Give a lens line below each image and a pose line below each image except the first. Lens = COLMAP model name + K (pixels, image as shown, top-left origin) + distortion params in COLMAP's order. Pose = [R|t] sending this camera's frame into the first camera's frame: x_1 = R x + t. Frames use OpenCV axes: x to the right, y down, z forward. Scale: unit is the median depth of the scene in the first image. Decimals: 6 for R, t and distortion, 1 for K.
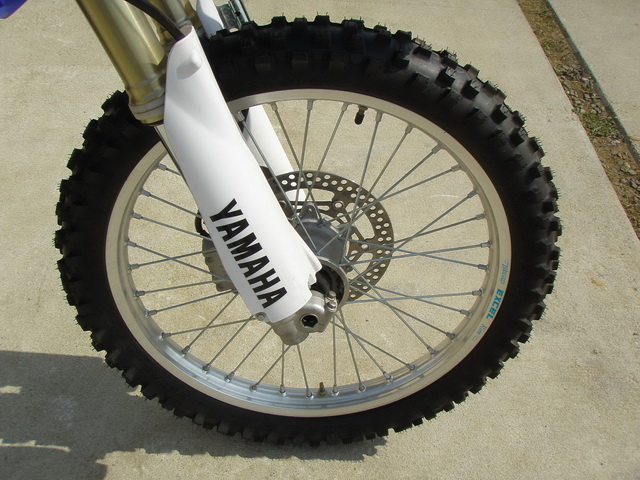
lens RADIAL K [[708.2, 0, 314.6], [0, 708.2, 239.3], [0, 0, 1]] dist [-0.153523, 0.000000]
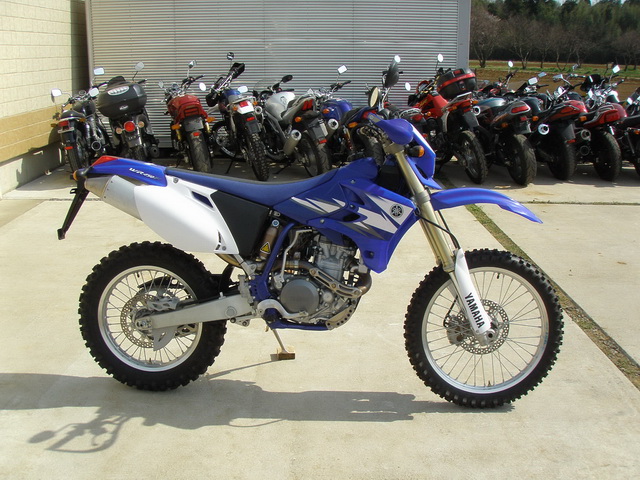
lens RADIAL K [[708.2, 0, 318.0], [0, 708.2, 246.3], [0, 0, 1]] dist [-0.153523, 0.000000]
pose [[0.998717, -0.044385, -0.024371, -0.682872], [0.027283, 0.877158, -0.479427, 1.238952], [0.042657, 0.478147, 0.877243, -2.004839]]
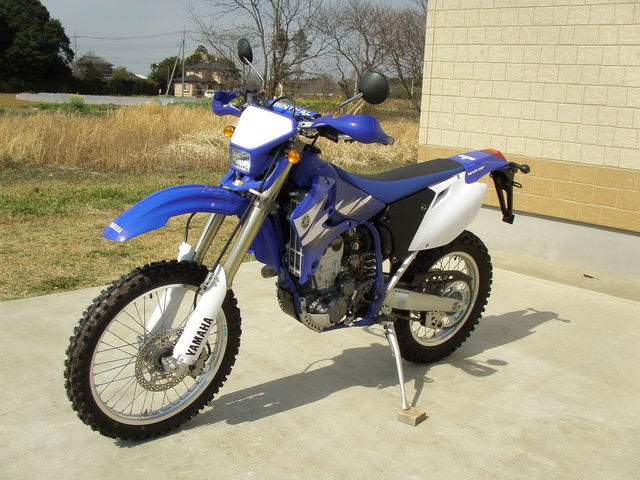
lens RADIAL K [[708.2, 0, 316.5], [0, 708.2, 242.5], [0, 0, 1]] dist [-0.153523, 0.000000]
pose [[-0.738038, 0.046387, -0.673163, 1.318442], [-0.529106, 0.579329, 0.620020, -2.169068], [0.418744, 0.813773, -0.403023, 2.042909]]
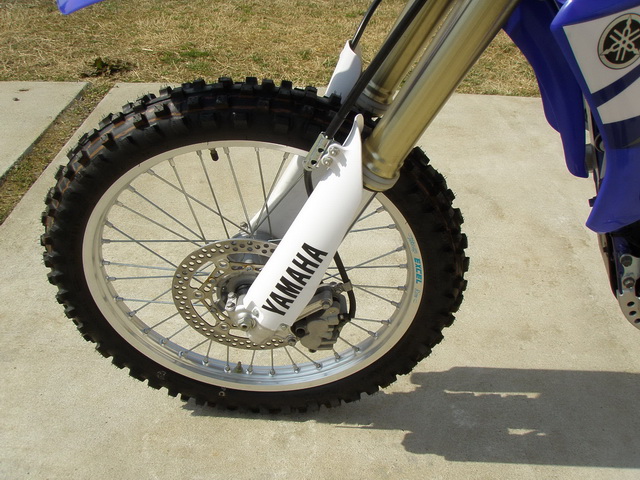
lens RADIAL K [[708.2, 0, 315.8], [0, 708.2, 243.6], [0, 0, 1]] dist [-0.153523, 0.000000]
pose [[-0.994919, -0.099461, -0.015612, -0.095390], [-0.040946, 0.258075, 0.965257, -1.184980], [-0.091976, 0.960992, -0.260837, 1.325508]]
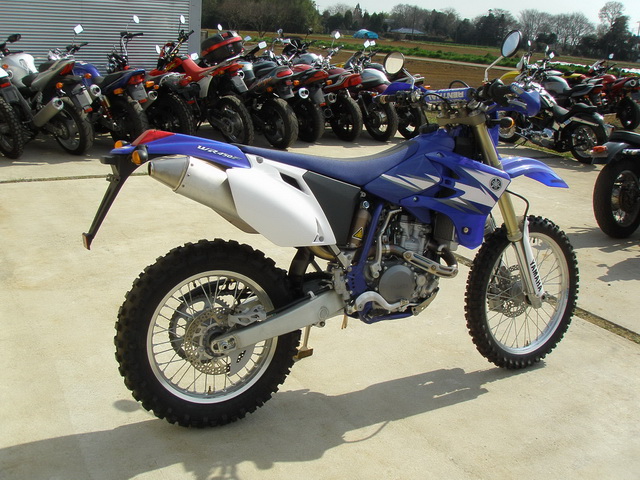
lens RADIAL K [[708.2, 0, 310.0], [0, 708.2, 245.8], [0, 0, 1]] dist [-0.153523, 0.000000]
pose [[0.864328, -0.144941, 0.481590, -2.491713], [0.335179, 0.879924, -0.336732, 0.628486], [-0.374957, 0.452466, 0.809124, -1.376234]]
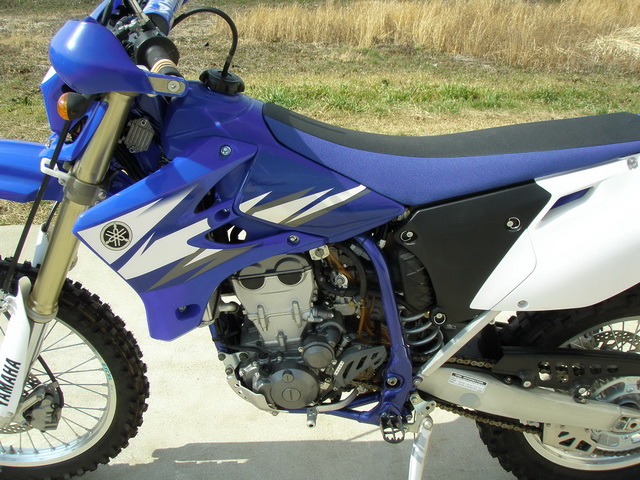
lens RADIAL K [[708.2, 0, 319.1], [0, 708.2, 243.3], [0, 0, 1]] dist [-0.153523, 0.000000]
pose [[-0.995195, -0.040719, -0.089049, -0.648005], [-0.097911, 0.403630, 0.909668, -1.774563], [-0.001098, 0.914016, -0.405678, 1.448654]]
